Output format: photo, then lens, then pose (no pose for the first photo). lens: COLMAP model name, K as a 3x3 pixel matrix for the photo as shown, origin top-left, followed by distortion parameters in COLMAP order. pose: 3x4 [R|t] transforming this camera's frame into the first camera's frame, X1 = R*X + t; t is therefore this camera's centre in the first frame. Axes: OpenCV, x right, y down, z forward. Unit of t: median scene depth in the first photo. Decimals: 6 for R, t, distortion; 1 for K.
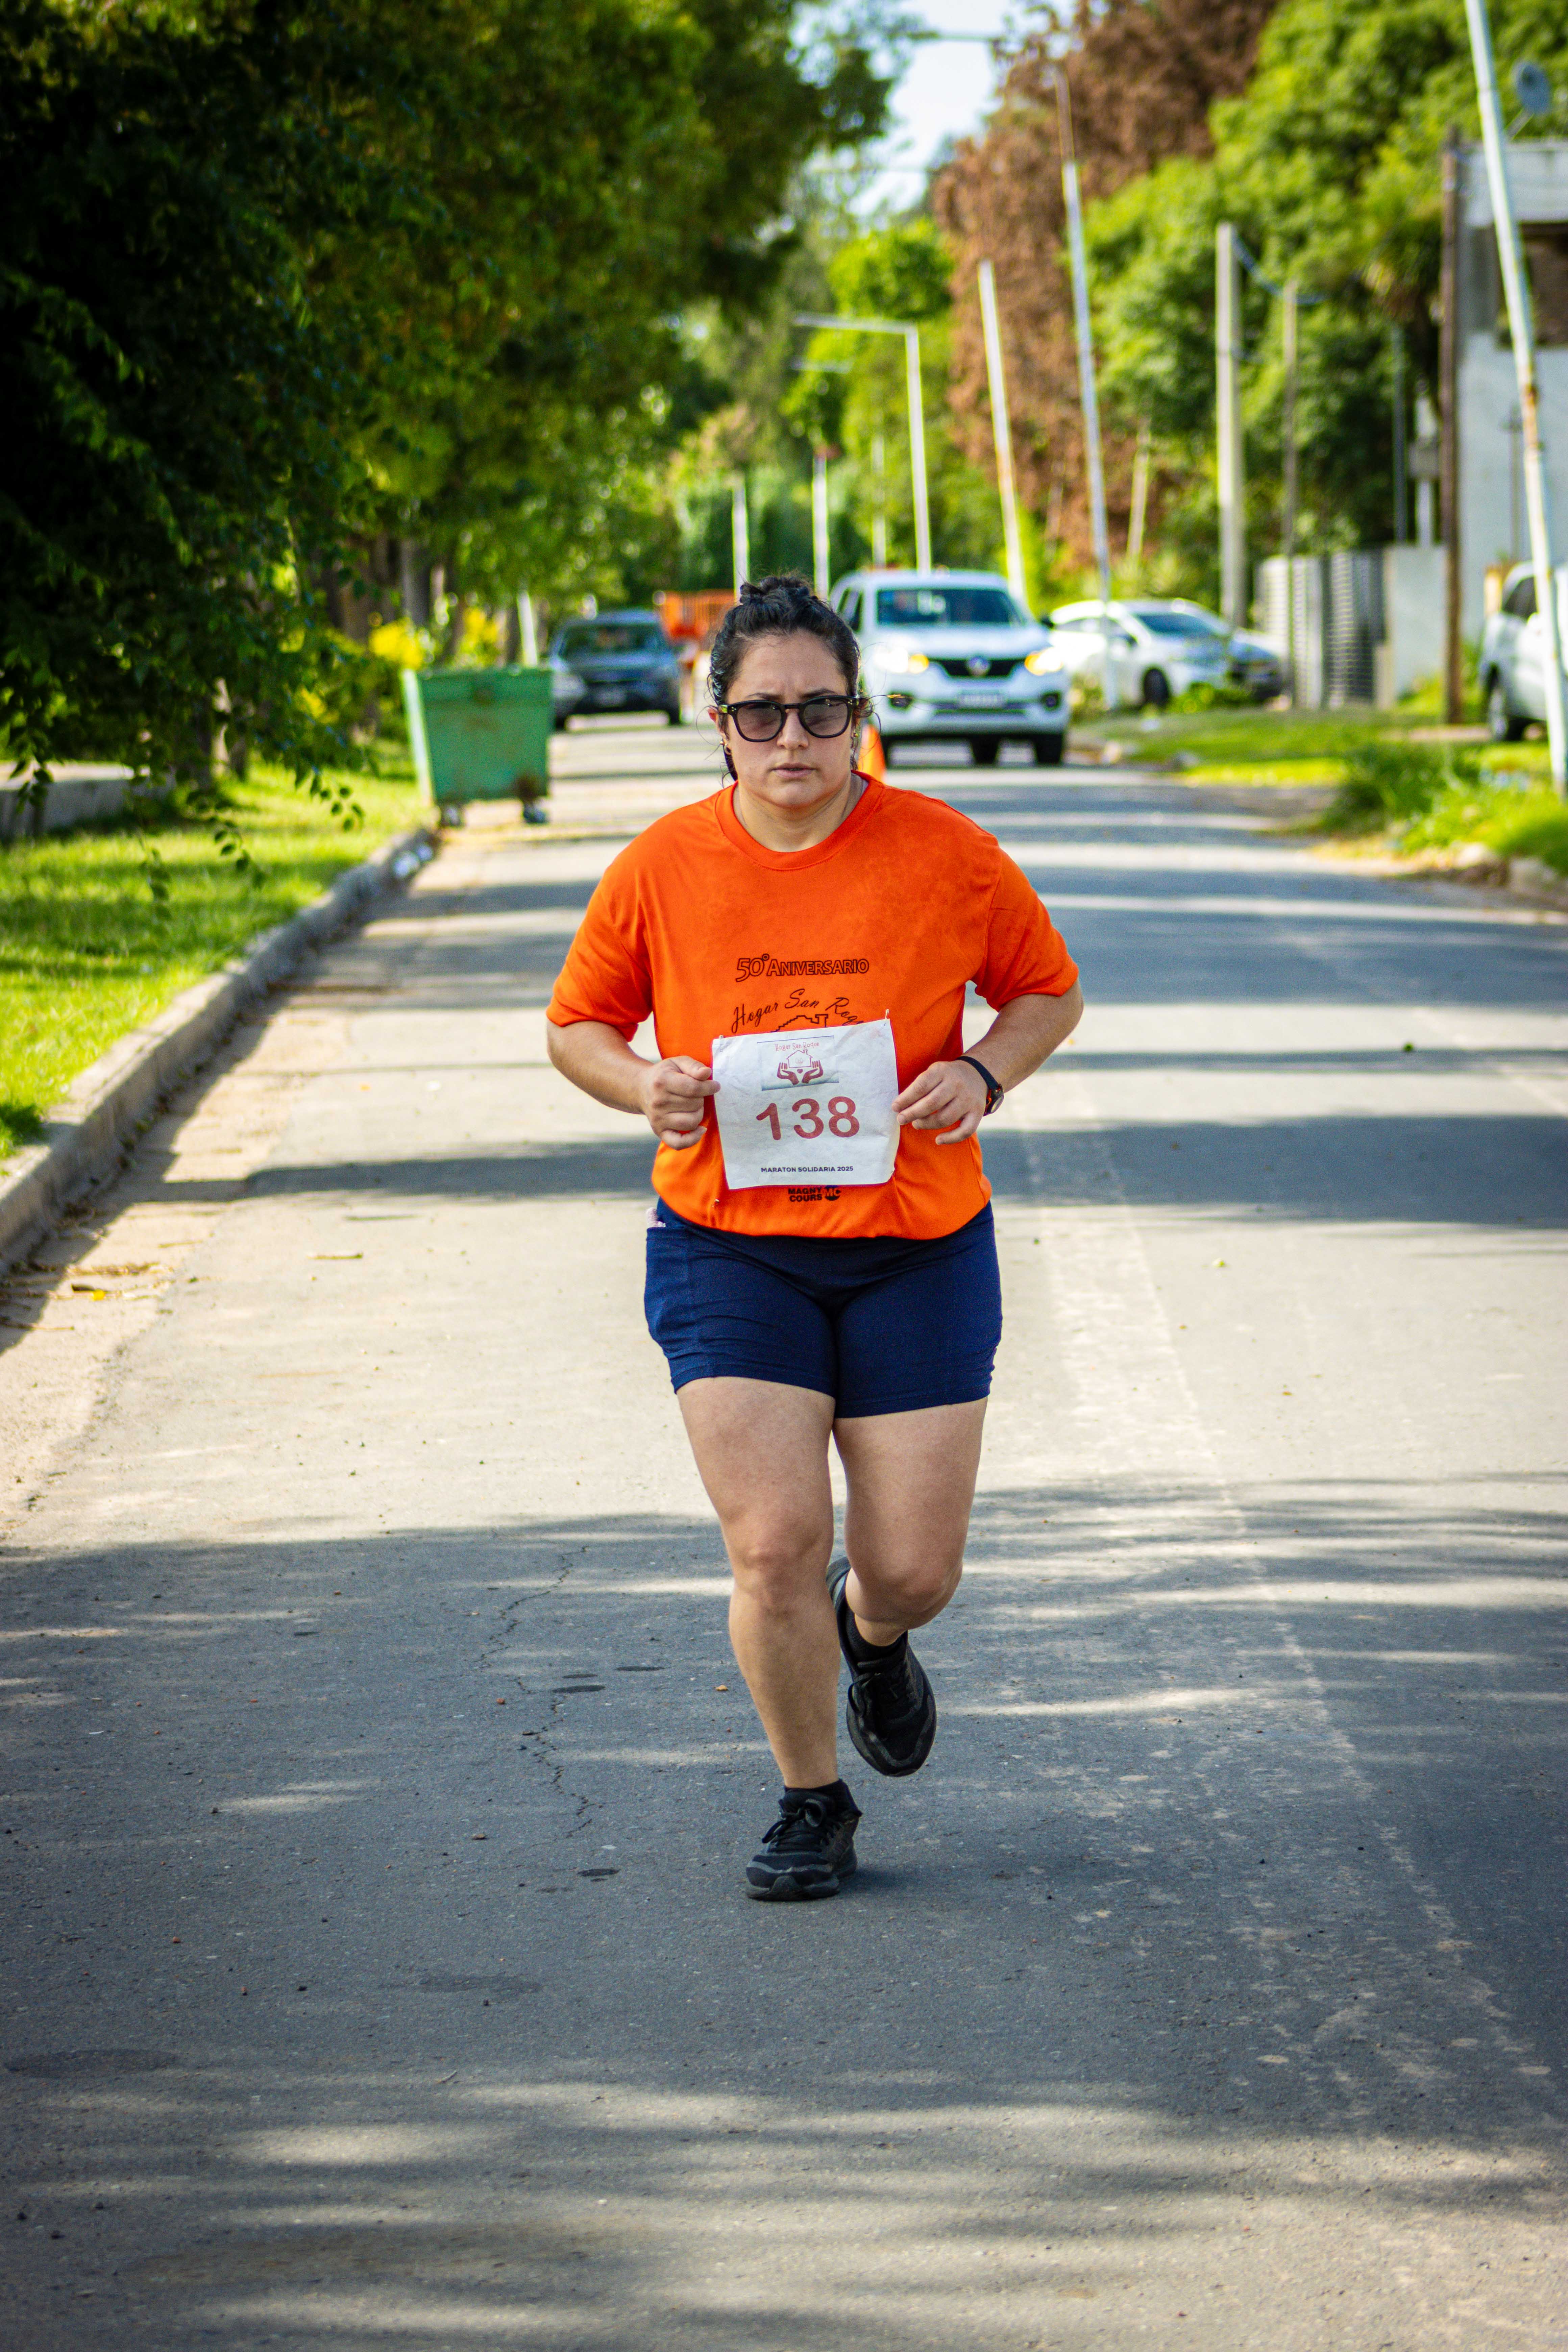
lens RADIAL K [[8707.3, 0, 784.0], [0, 8707.3, 1176.0], [0, 0, 1]] dist [-0.004684, -0.957975]
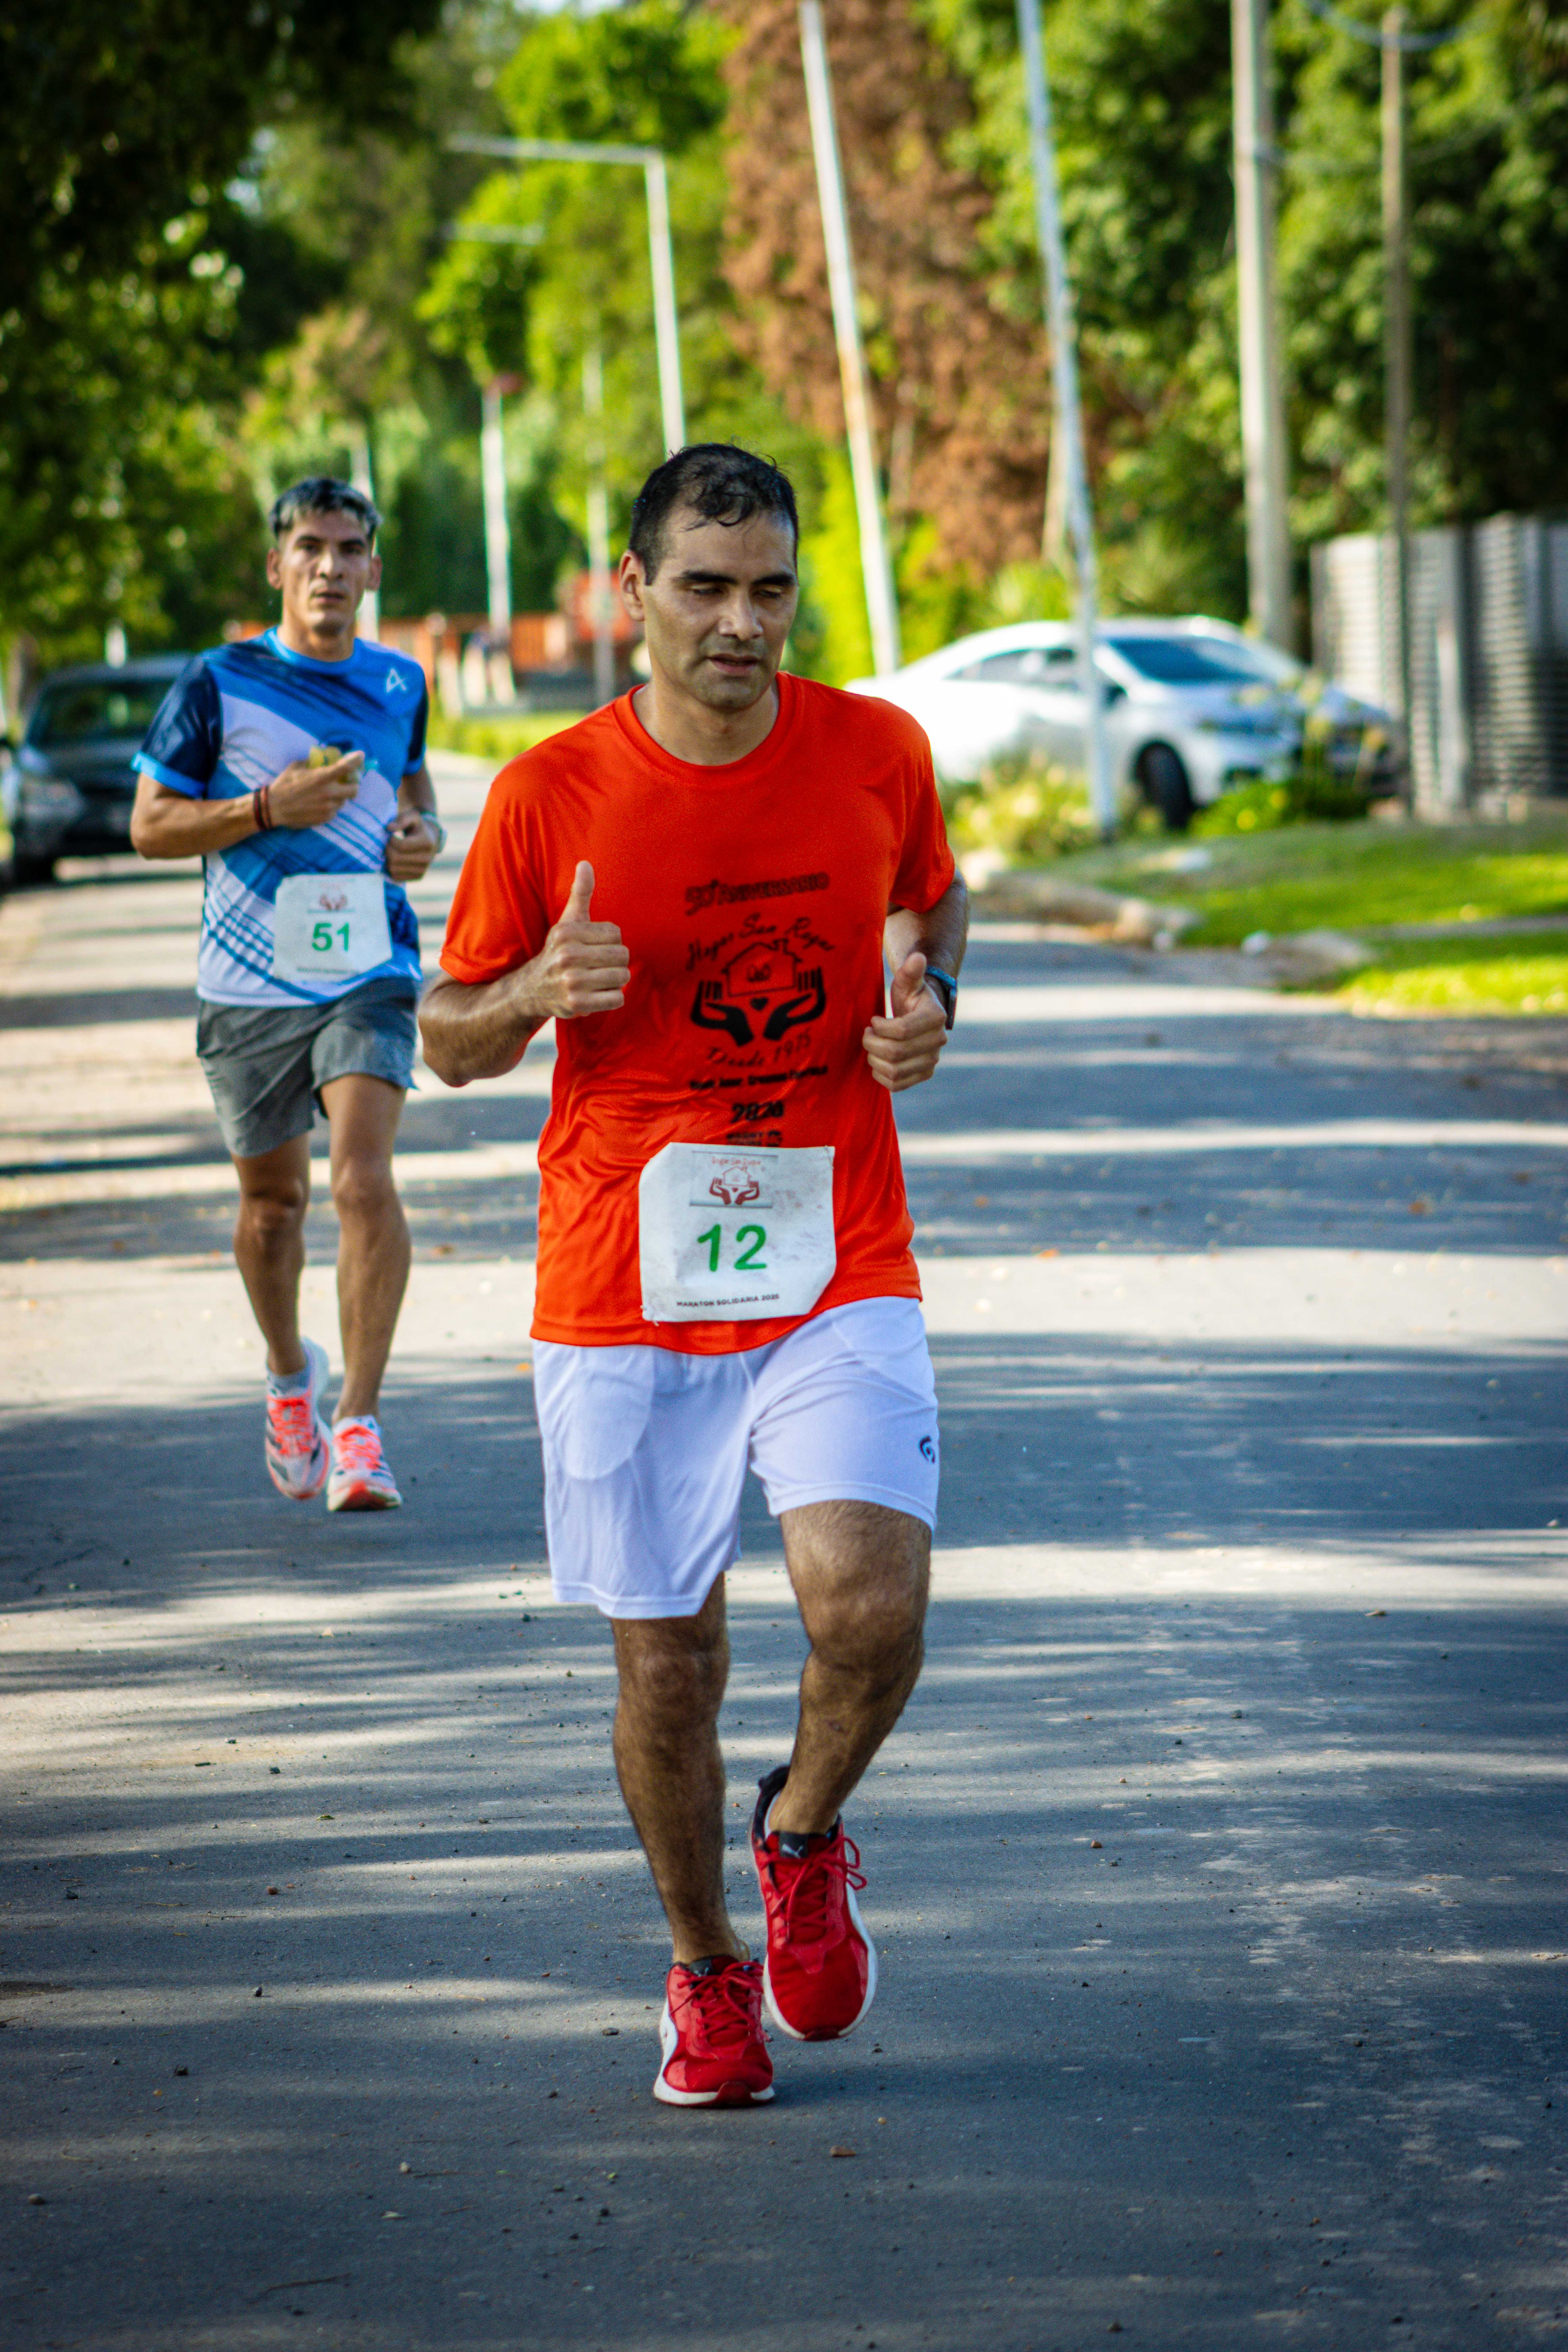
lens RADIAL K [[13151.3, 0, 784.0], [0, 13151.3, 1176.0], [0, 0, 1]] dist [0.356553, 20.954633]
pose [[0.999455, -0.019522, 0.026631, -0.001381], [0.020168, 0.999503, -0.024222, -0.008844], [-0.026145, 0.024746, 0.999352, 0.135569]]
